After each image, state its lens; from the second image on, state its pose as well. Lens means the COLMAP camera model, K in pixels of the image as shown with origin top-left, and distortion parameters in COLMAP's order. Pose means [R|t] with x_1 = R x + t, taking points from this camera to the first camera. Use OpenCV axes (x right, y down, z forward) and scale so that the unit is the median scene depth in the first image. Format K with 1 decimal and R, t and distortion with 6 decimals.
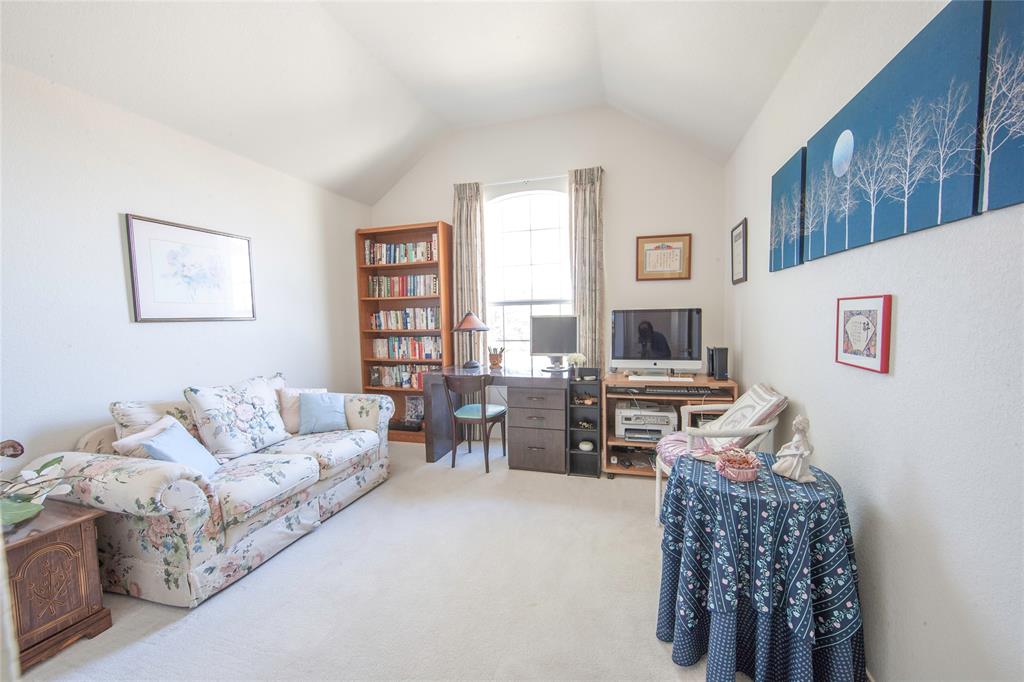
lens RADIAL K [[403.9, 0, 515.6], [0, 403.9, 345.1], [0, 0, 1]] dist [-0.013560, 0.002882]
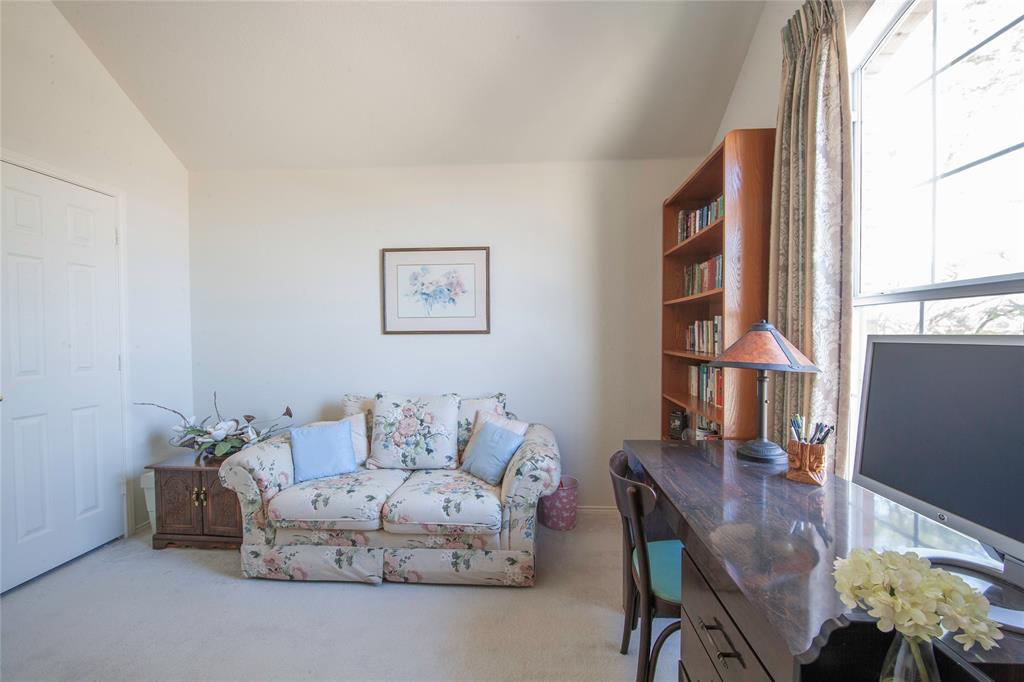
lens RADIAL K [[403.9, 0, 515.6], [0, 403.9, 345.1], [0, 0, 1]] dist [-0.013560, 0.002882]
pose [[0.227884, 0.044120, -0.972688, 0.340639], [-0.068258, 0.997239, 0.029242, -0.079578], [0.971293, 0.059730, 0.230266, 1.003620]]
